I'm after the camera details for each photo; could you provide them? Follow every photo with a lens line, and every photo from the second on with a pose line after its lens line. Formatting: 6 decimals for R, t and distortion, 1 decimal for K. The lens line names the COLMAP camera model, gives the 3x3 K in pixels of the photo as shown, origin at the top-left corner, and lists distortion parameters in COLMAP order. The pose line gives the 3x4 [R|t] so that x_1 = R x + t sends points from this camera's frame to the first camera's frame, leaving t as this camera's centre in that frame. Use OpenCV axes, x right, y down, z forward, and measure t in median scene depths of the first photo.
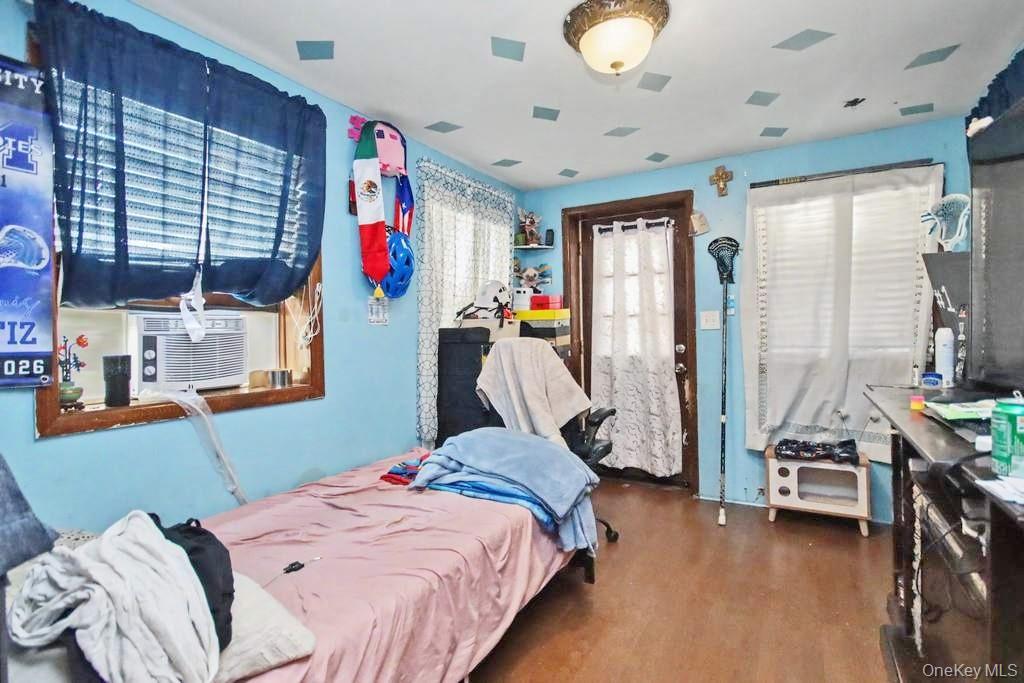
lens RADIAL K [[499.9, 0, 512.8], [0, 499.9, 335.6], [0, 0, 1]] dist [0.001319, 0.000263]
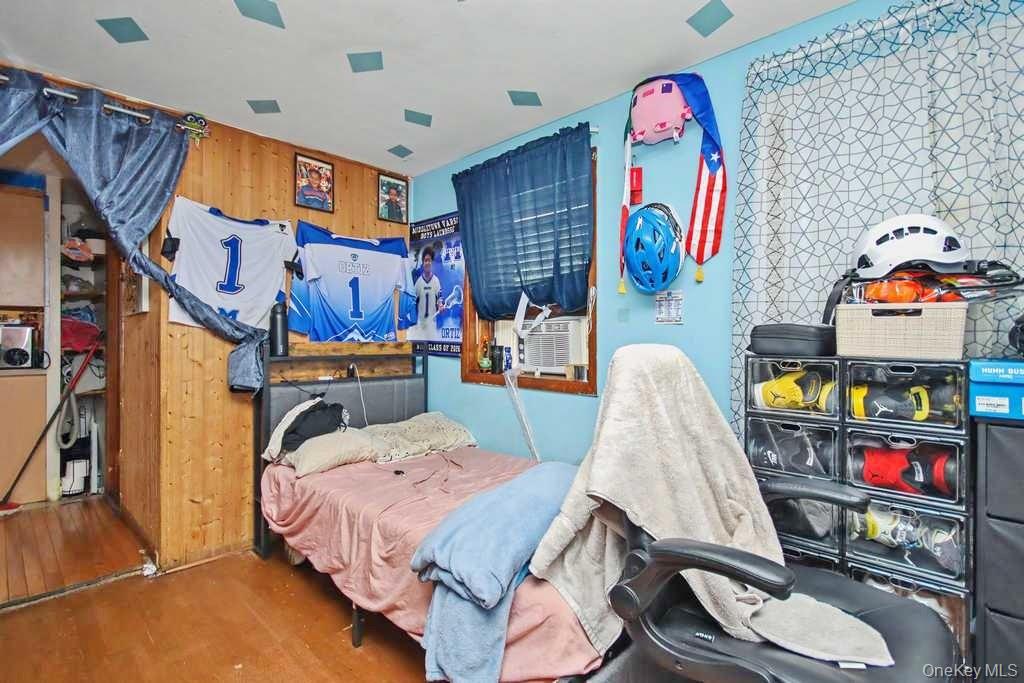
lens RADIAL K [[499.9, 0, 512.1], [0, 499.9, 337.6], [0, 0, 1]] dist [0.001319, 0.000263]
pose [[-0.248896, 0.012965, -0.968444, 0.843951], [-0.002965, 0.999896, 0.014148, -0.013751], [0.968526, 0.006393, -0.248831, 1.365207]]
